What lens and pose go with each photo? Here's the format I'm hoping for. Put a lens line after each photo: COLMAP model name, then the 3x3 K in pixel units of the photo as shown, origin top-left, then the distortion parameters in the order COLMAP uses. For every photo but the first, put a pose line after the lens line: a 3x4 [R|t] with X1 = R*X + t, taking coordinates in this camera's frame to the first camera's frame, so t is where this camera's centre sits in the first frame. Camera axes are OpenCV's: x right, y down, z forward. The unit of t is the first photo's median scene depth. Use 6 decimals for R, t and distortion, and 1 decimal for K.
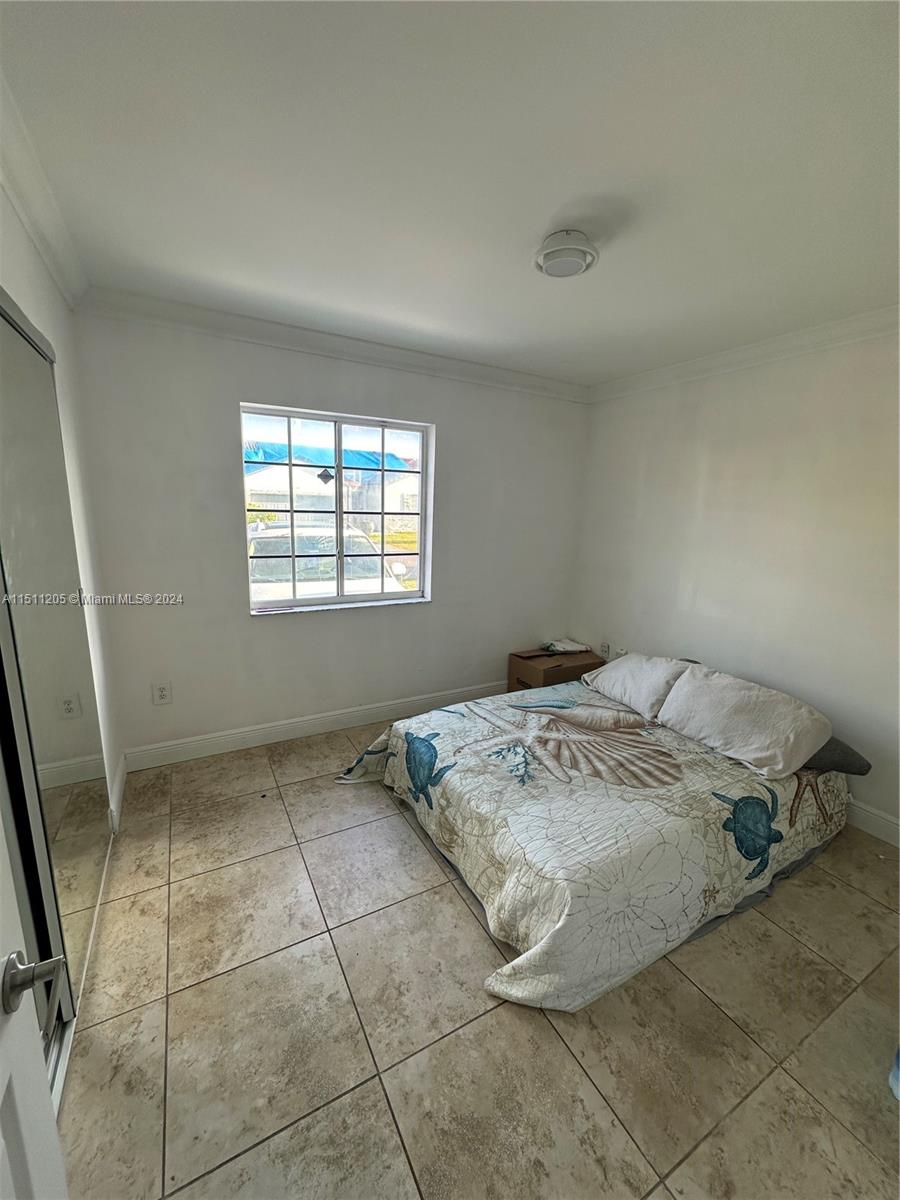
lens RADIAL K [[477.4, 0, 450.0], [0, 477.4, 600.0], [0, 0, 1]] dist [-0.004422, 0.000634]
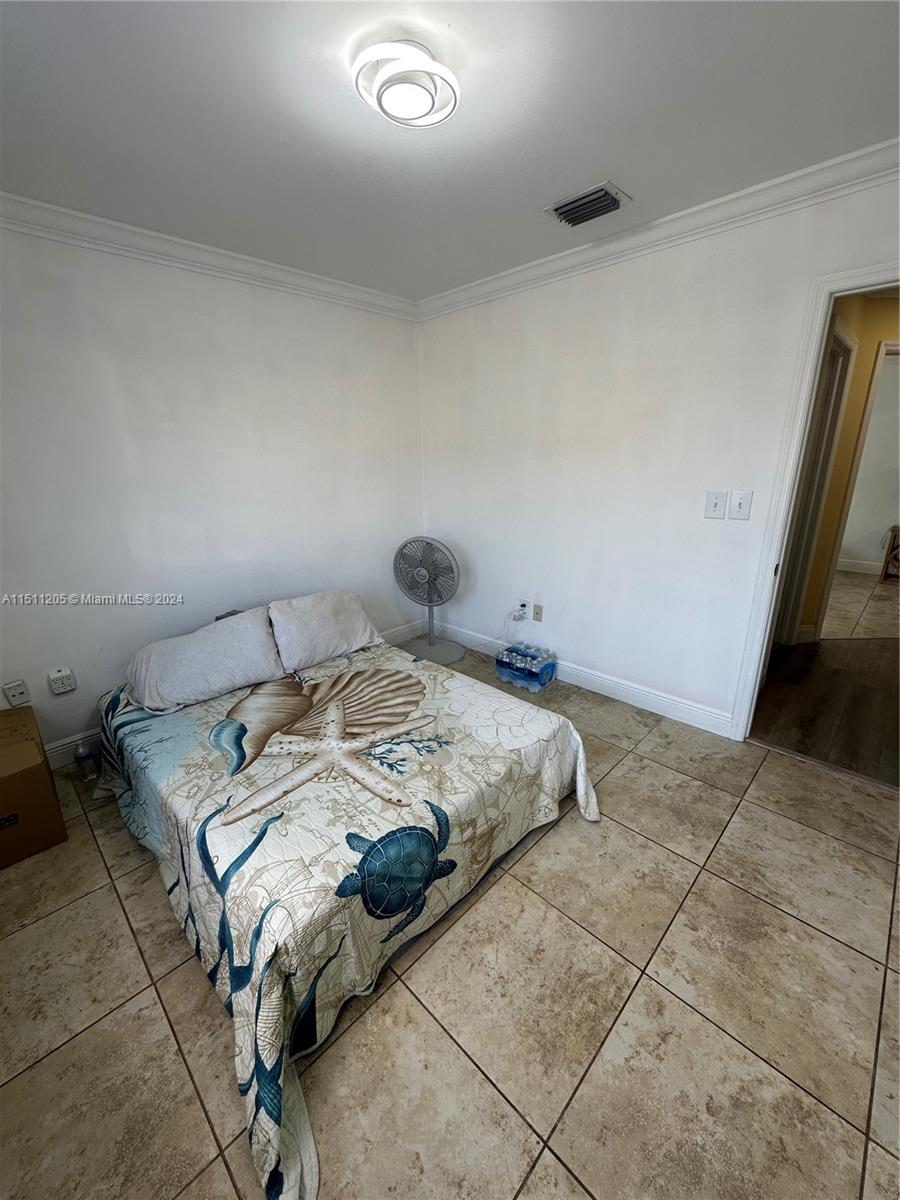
lens RADIAL K [[477.4, 0, 450.0], [0, 477.4, 600.0], [0, 0, 1]] dist [-0.004422, 0.000634]
pose [[-0.282240, -0.308573, 0.908363, -0.626458], [0.195073, 0.908617, 0.369271, -0.215363], [-0.939301, 0.281420, -0.196254, 1.152541]]
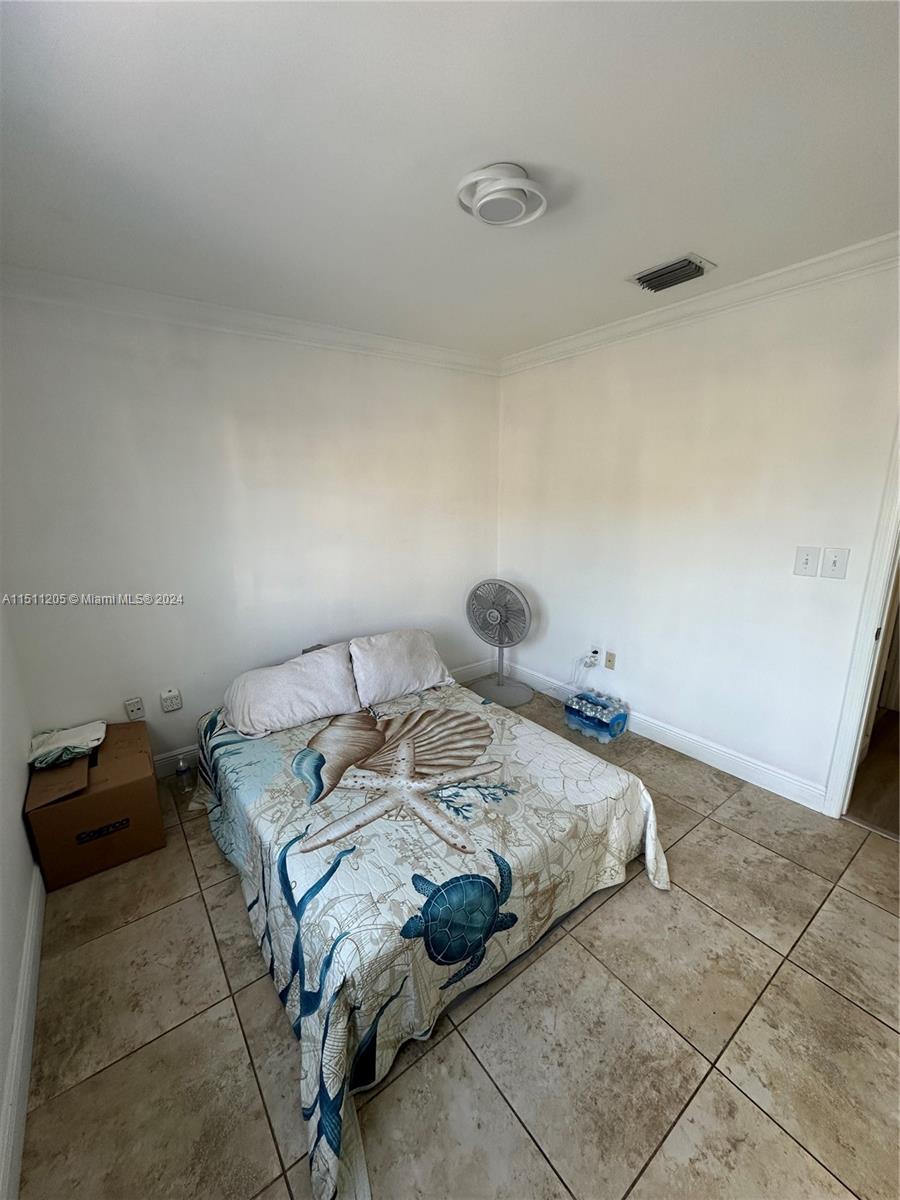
lens RADIAL K [[477.4, 0, 450.0], [0, 477.4, 600.0], [0, 0, 1]] dist [-0.004422, 0.000634]
pose [[-0.132737, -0.258484, 0.956853, -0.654200], [0.202199, 0.938031, 0.281449, -0.267494], [-0.970307, 0.230833, -0.072246, 1.154249]]
